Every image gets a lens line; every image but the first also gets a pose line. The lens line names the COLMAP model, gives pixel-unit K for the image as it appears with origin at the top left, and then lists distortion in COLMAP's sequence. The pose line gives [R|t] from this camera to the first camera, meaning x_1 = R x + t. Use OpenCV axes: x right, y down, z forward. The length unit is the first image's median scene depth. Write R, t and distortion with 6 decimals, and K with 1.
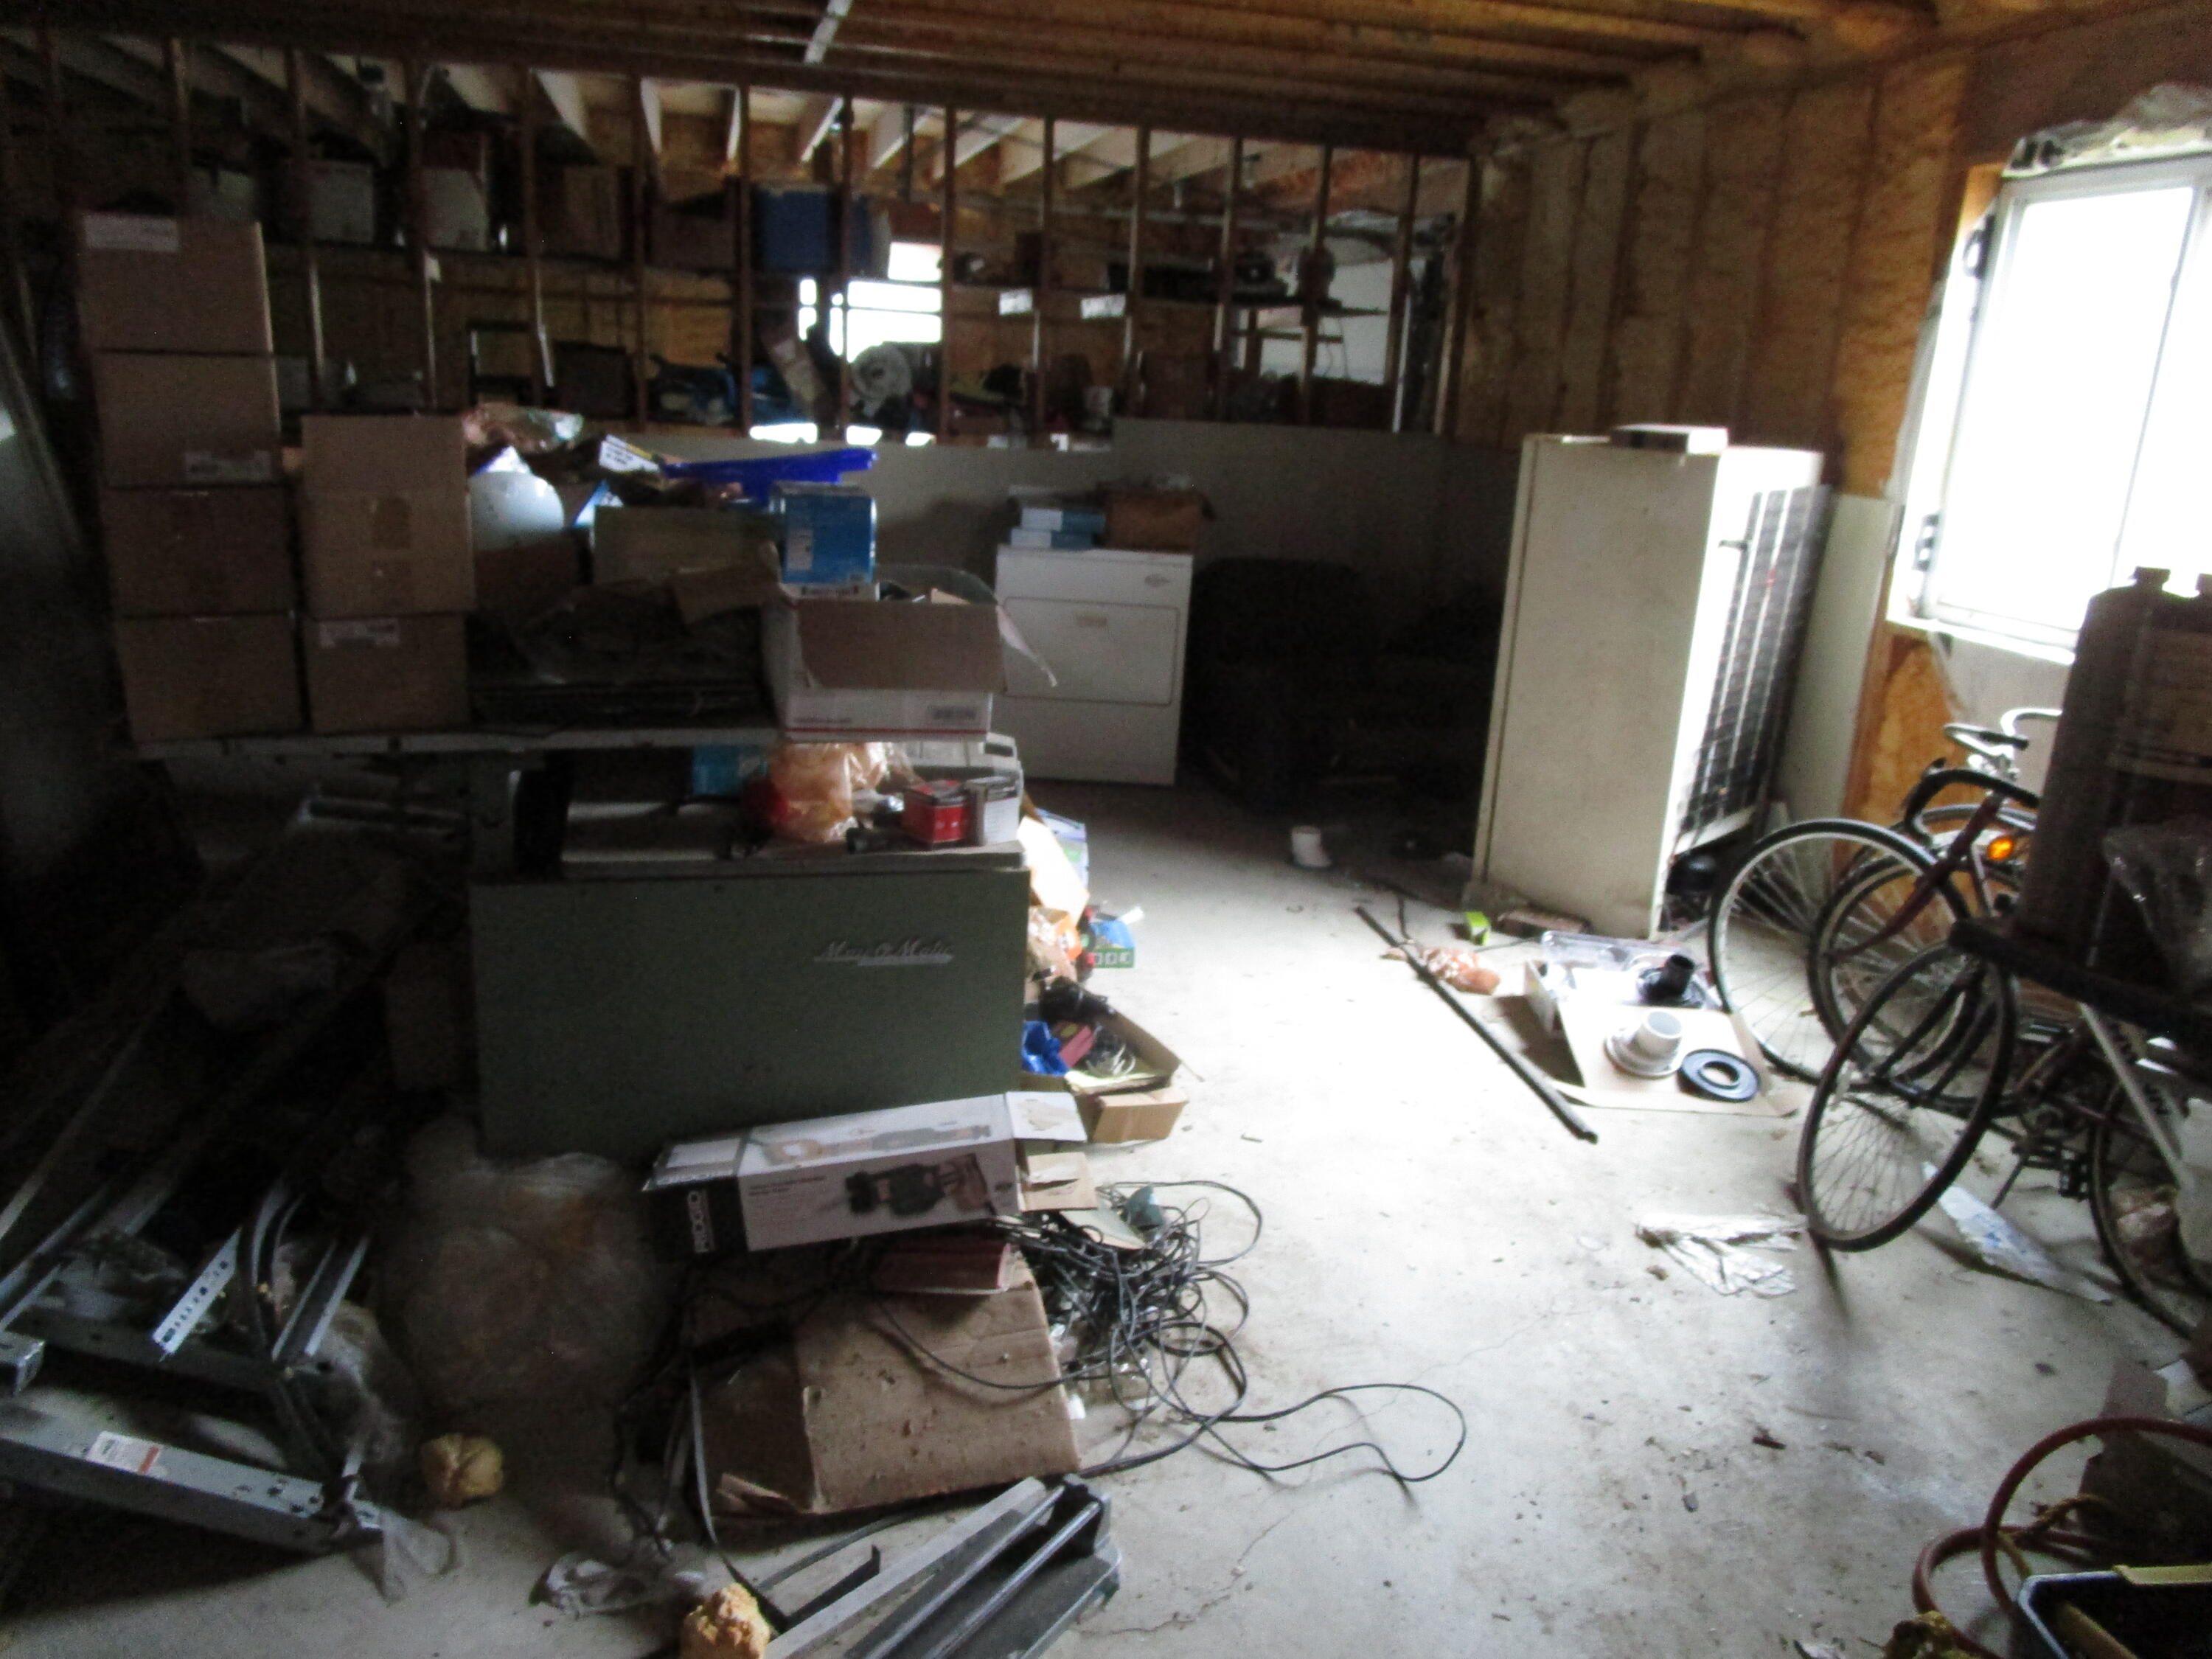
lens RADIAL K [[1562.9, 0, 1112.5], [0, 1562.9, 834.8], [0, 0, 1]] dist [-0.024857, -0.005251]
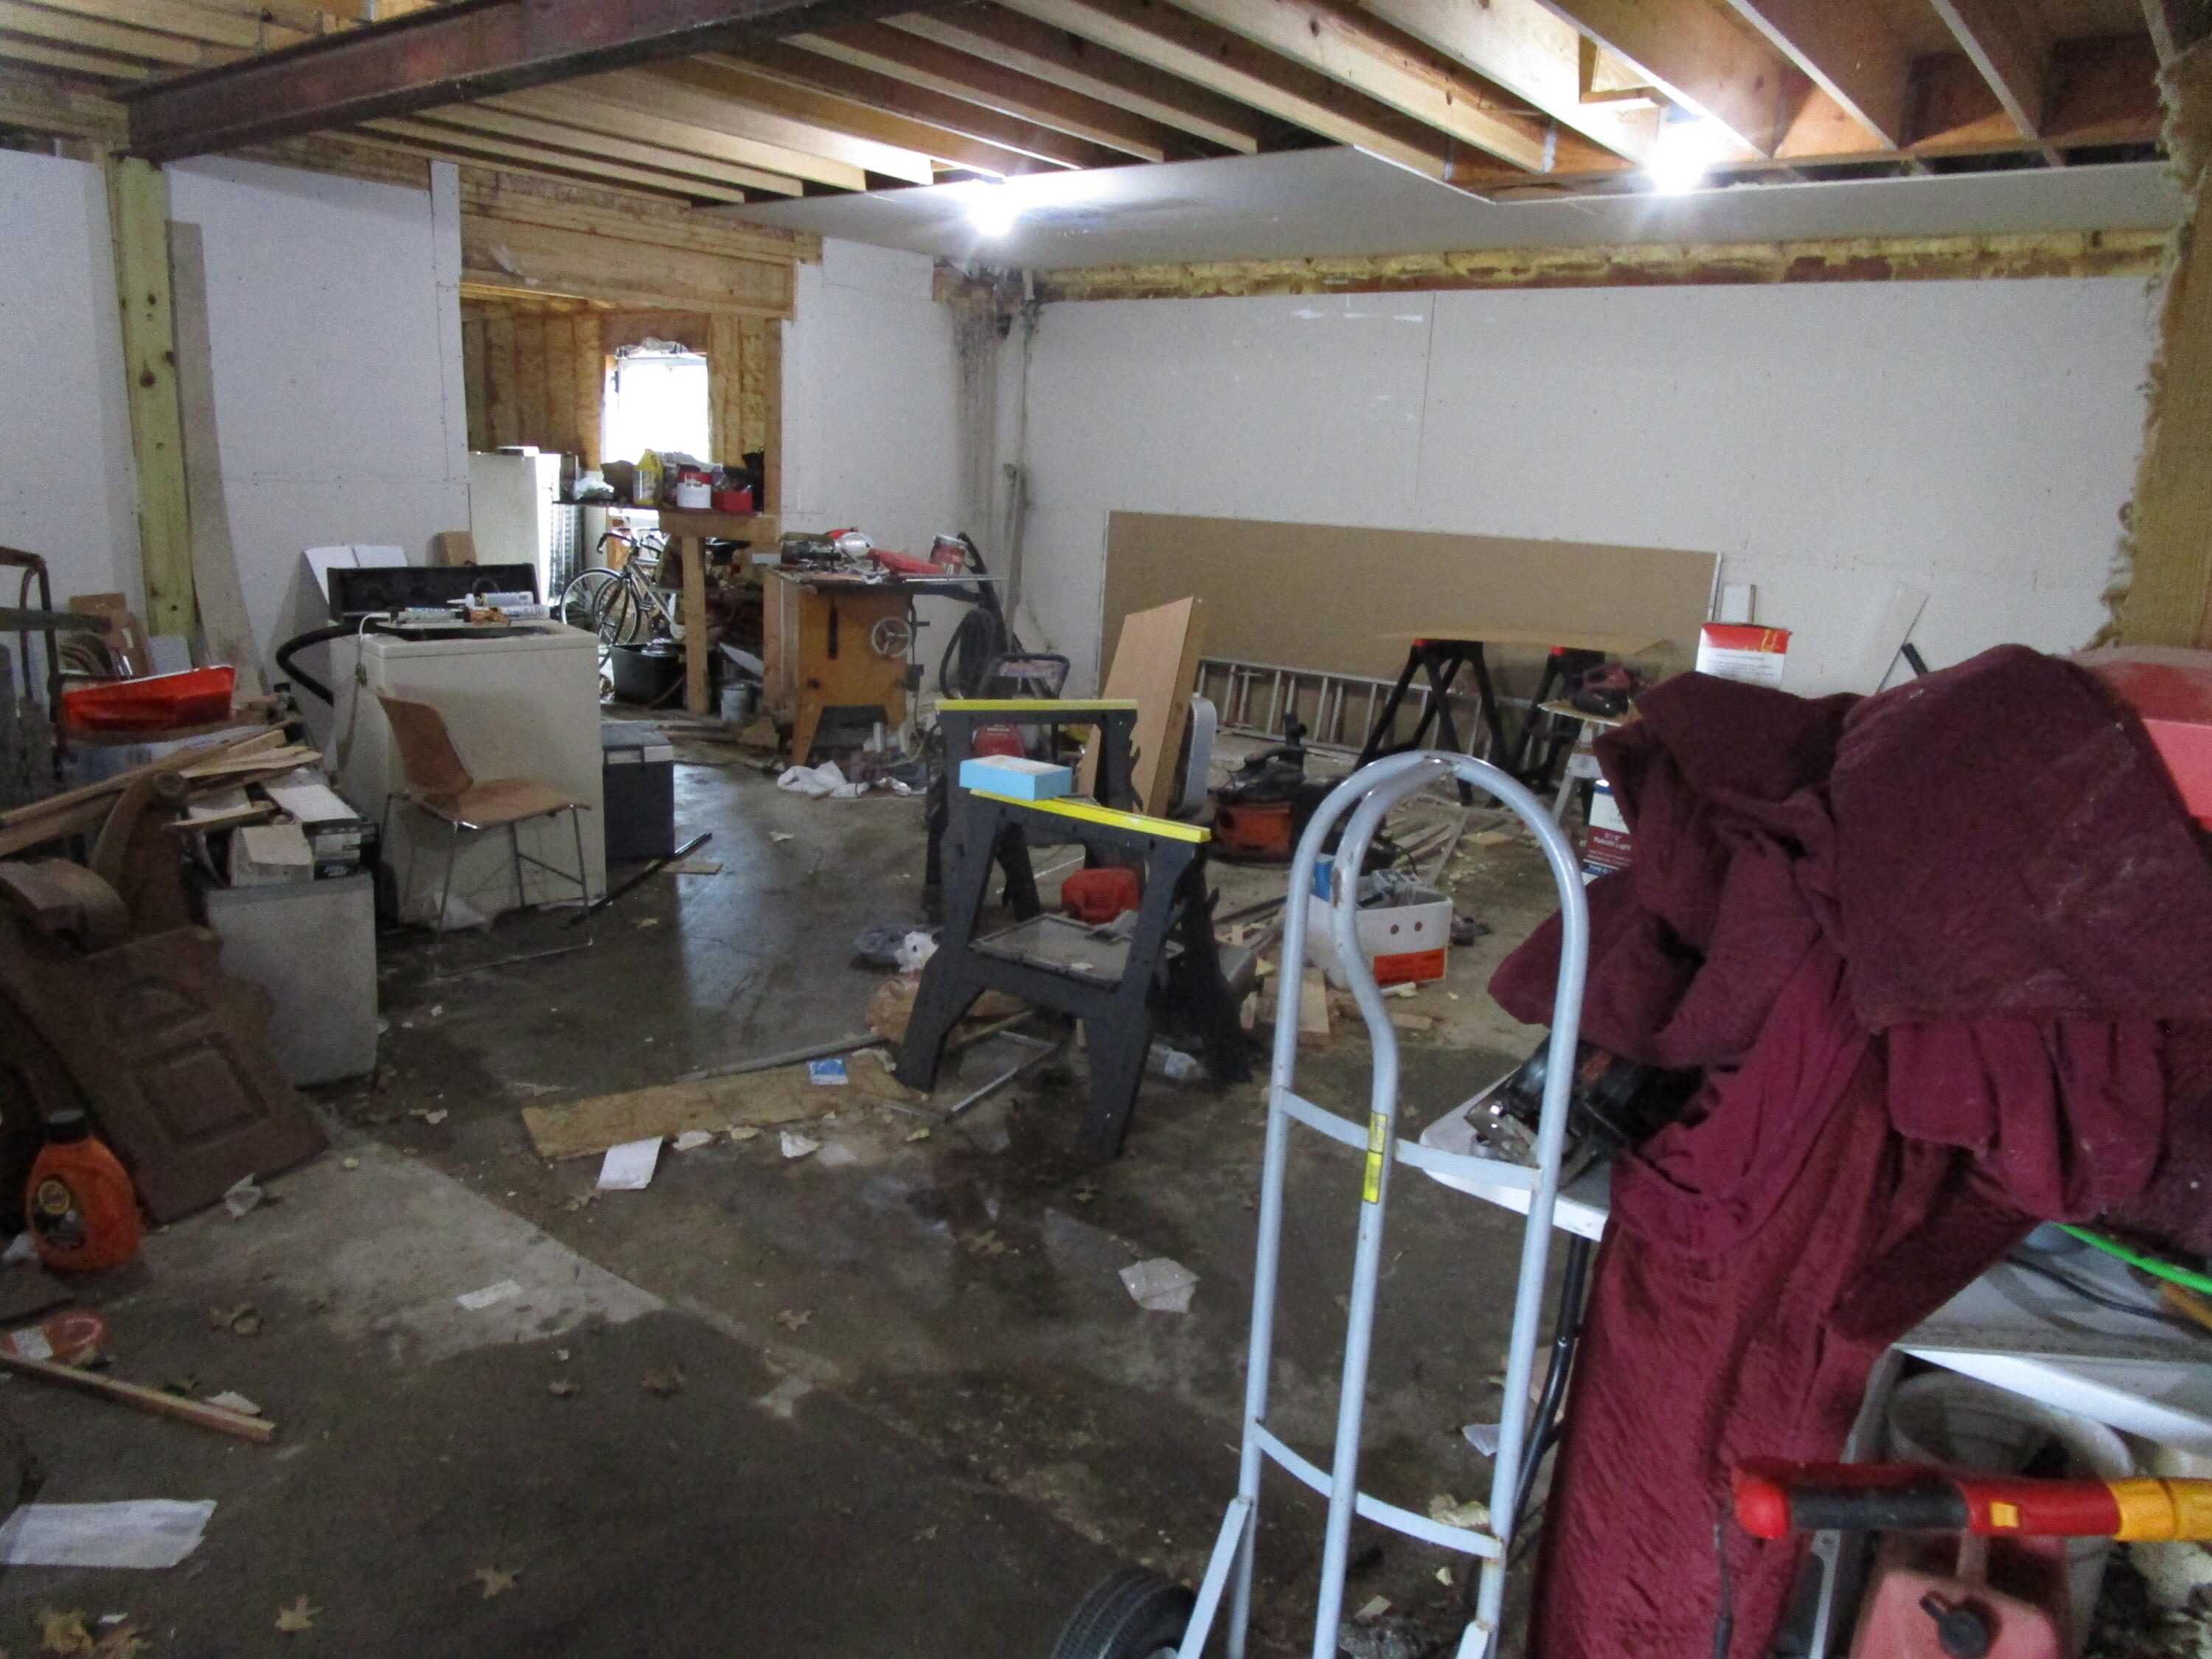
lens RADIAL K [[1562.9, 0, 1105.3], [0, 1562.9, 824.9], [0, 0, 1]] dist [-0.024857, -0.005251]
pose [[0.790188, -0.158446, 0.592028, -0.520795], [0.177587, 0.983755, 0.026256, 0.479524], [-0.586571, 0.084389, 0.805489, -1.670402]]
